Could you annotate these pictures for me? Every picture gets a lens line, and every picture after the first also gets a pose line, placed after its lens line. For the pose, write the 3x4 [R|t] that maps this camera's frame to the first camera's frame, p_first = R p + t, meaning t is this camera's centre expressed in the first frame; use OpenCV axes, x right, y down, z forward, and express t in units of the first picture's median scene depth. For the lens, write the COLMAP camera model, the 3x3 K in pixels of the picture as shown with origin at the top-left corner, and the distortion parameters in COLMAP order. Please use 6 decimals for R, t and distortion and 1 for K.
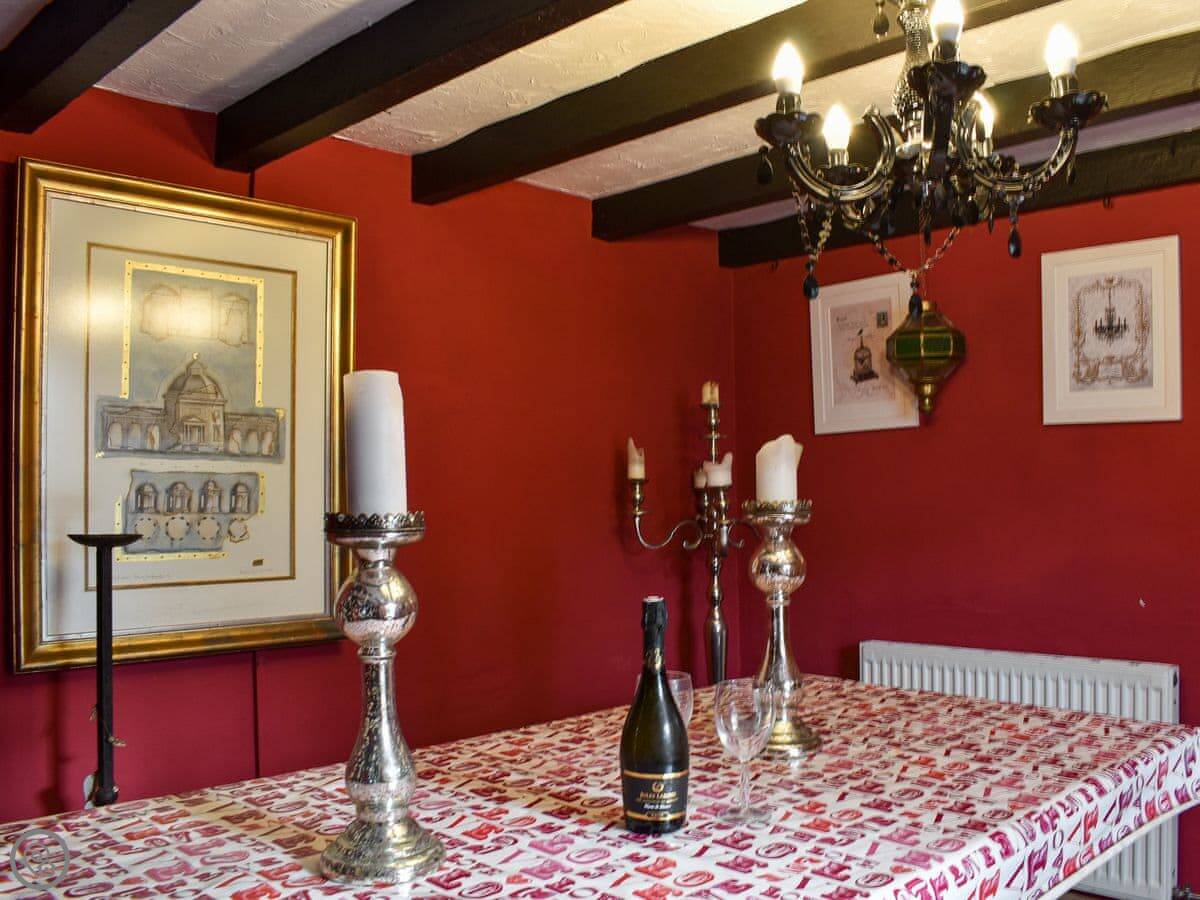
lens RADIAL K [[1094.9, 0, 599.5], [0, 1094.9, 405.1], [0, 0, 1]] dist [0.003674, 0.003169]
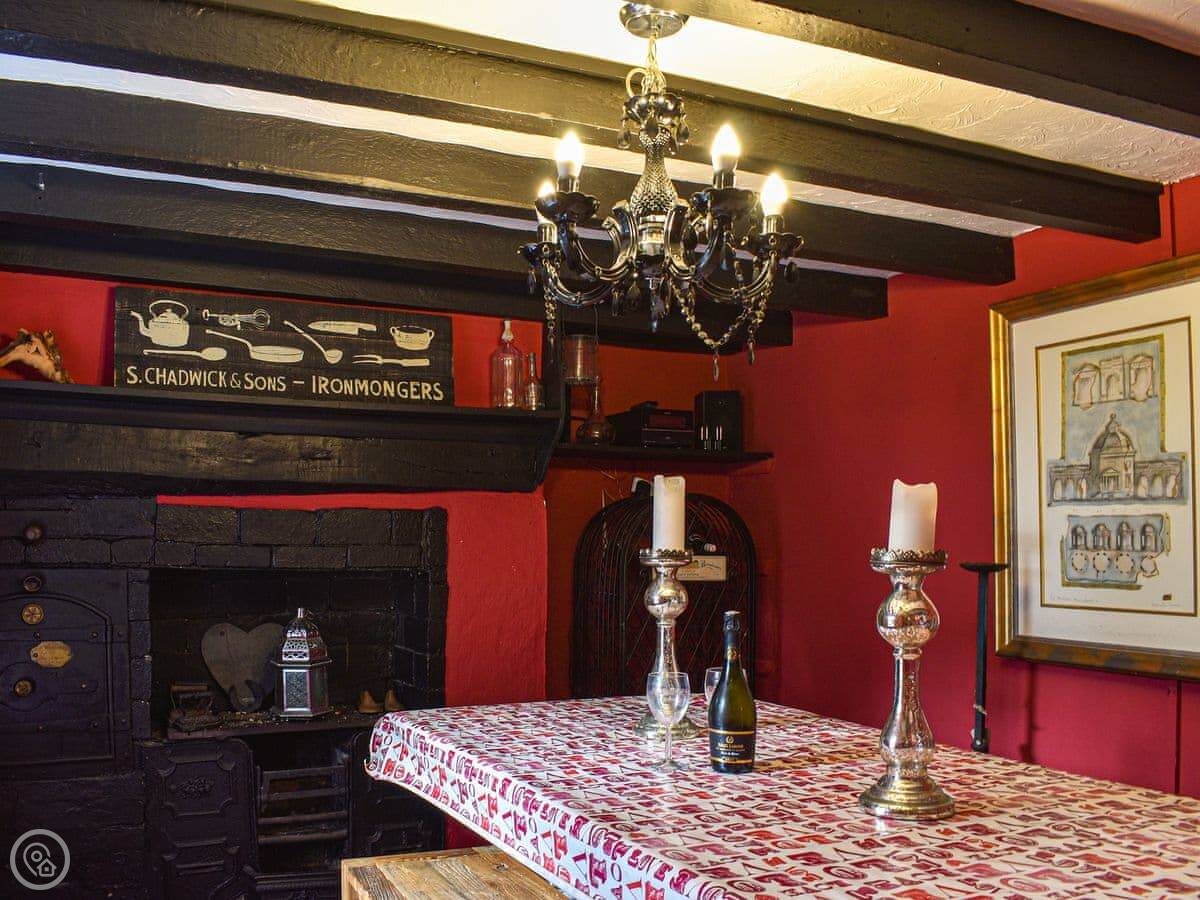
lens RADIAL K [[1096.6, 0, 600.0], [0, 1096.6, 450.0], [0, 0, 1]] dist [-0.094397, 0.014303]
pose [[-0.293676, -0.068677, -0.953435, 0.891883], [0.080281, 0.992120, -0.096191, 0.057744], [0.952528, -0.104792, -0.285849, 0.807545]]
